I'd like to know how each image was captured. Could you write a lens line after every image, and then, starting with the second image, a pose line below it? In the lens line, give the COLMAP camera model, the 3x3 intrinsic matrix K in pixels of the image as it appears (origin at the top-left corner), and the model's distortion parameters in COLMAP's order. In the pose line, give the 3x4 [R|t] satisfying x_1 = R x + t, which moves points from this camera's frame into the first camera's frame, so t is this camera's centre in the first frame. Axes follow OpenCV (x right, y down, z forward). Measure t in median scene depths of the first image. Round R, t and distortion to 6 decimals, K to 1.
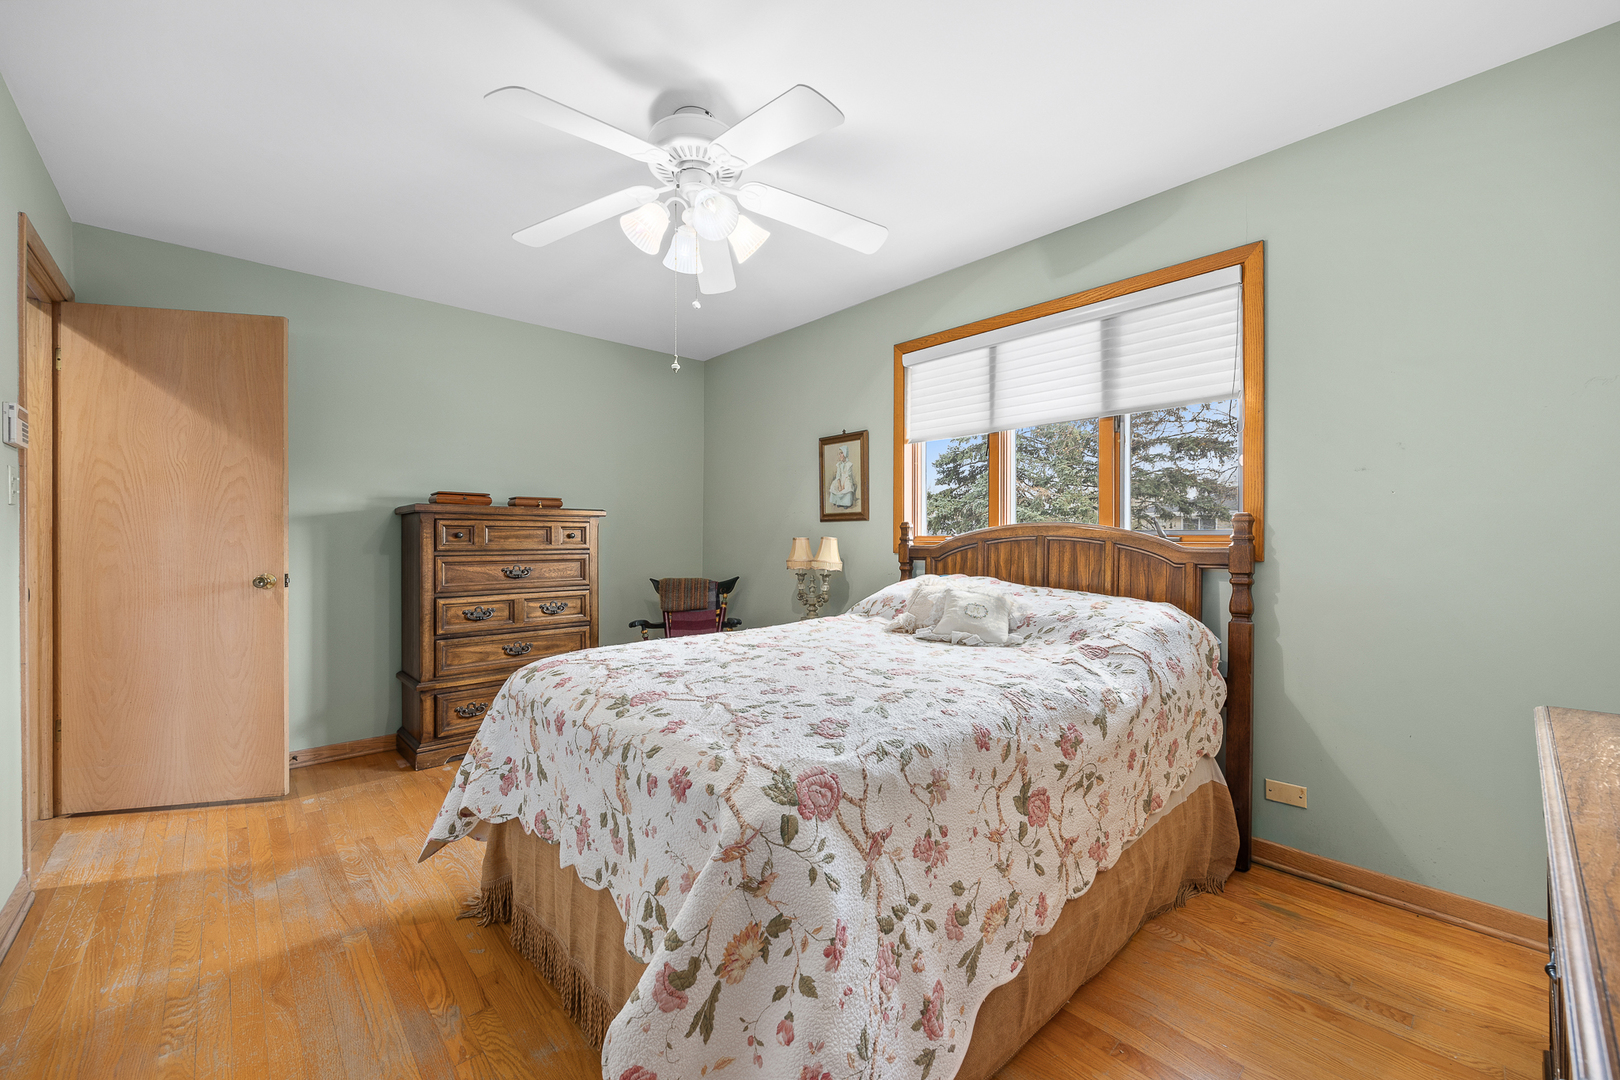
lens RADIAL K [[641.5, 0, 812.6], [0, 641.5, 541.6], [0, 0, 1]] dist [0.000605, 0.000024]
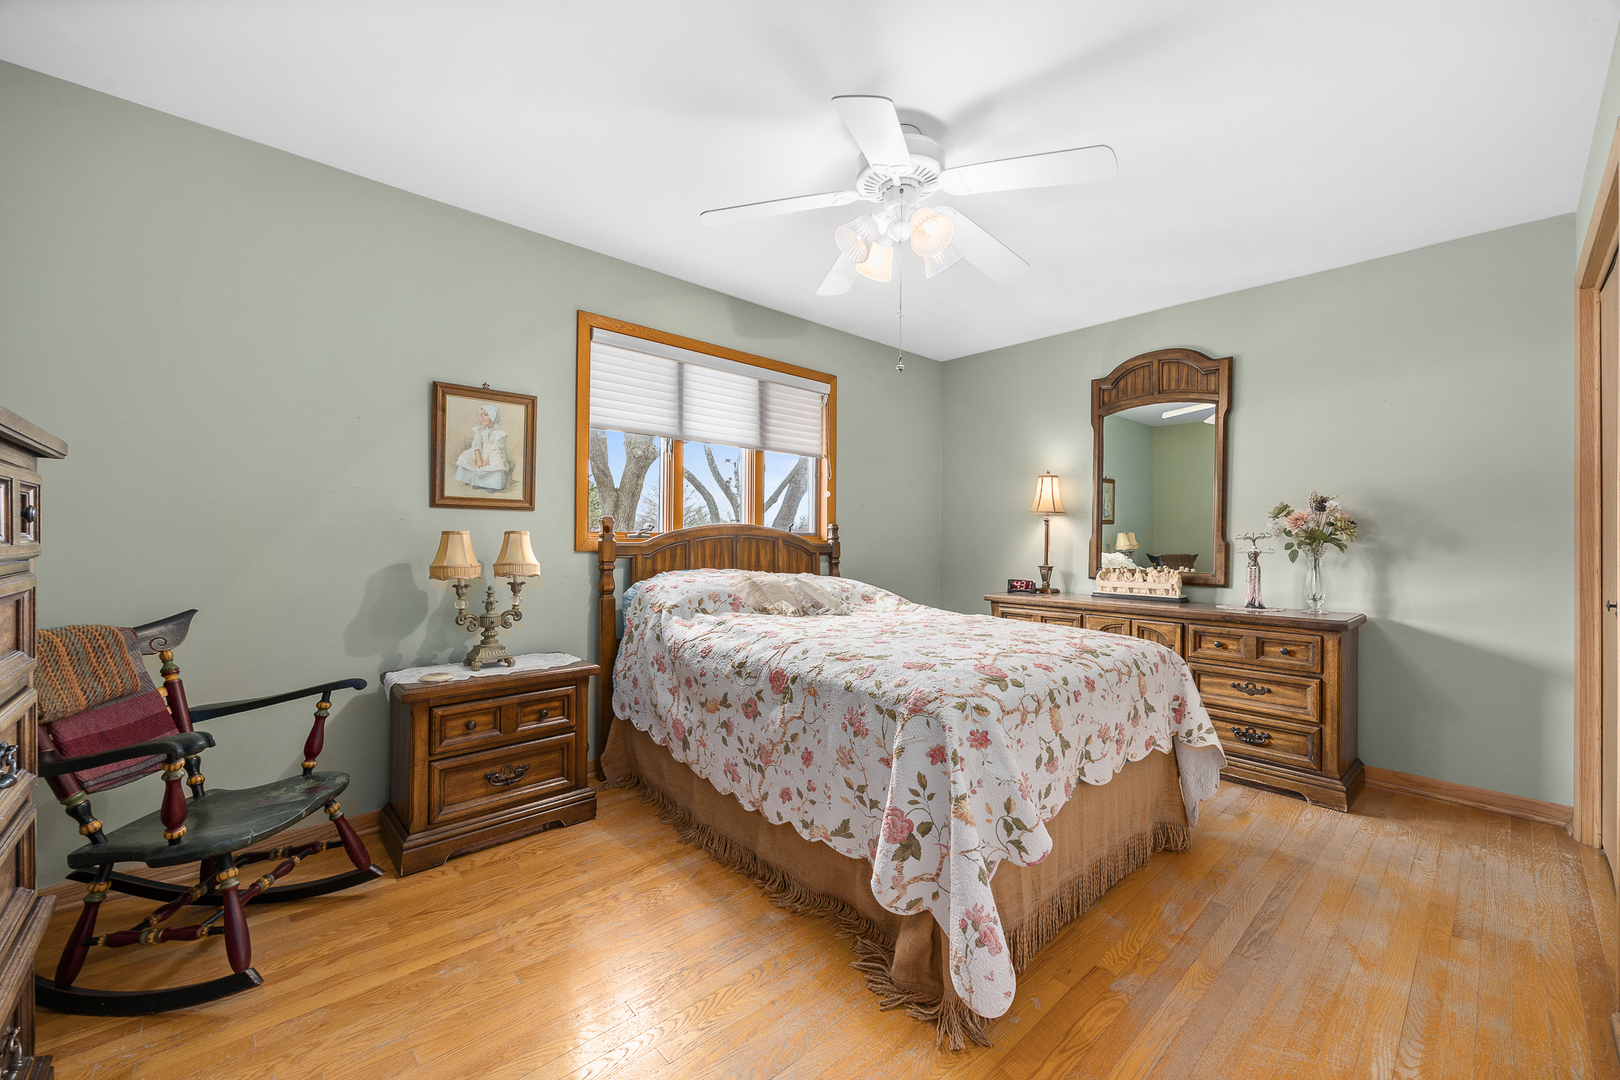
lens RADIAL K [[641.5, 0, 813.3], [0, 641.5, 538.1], [0, 0, 1]] dist [0.000605, 0.000024]
pose [[0.001442, 0.003968, 0.999991, -0.819884], [-0.006034, 0.999974, -0.003959, 0.001893], [-0.999981, -0.006028, 0.001465, 0.763327]]
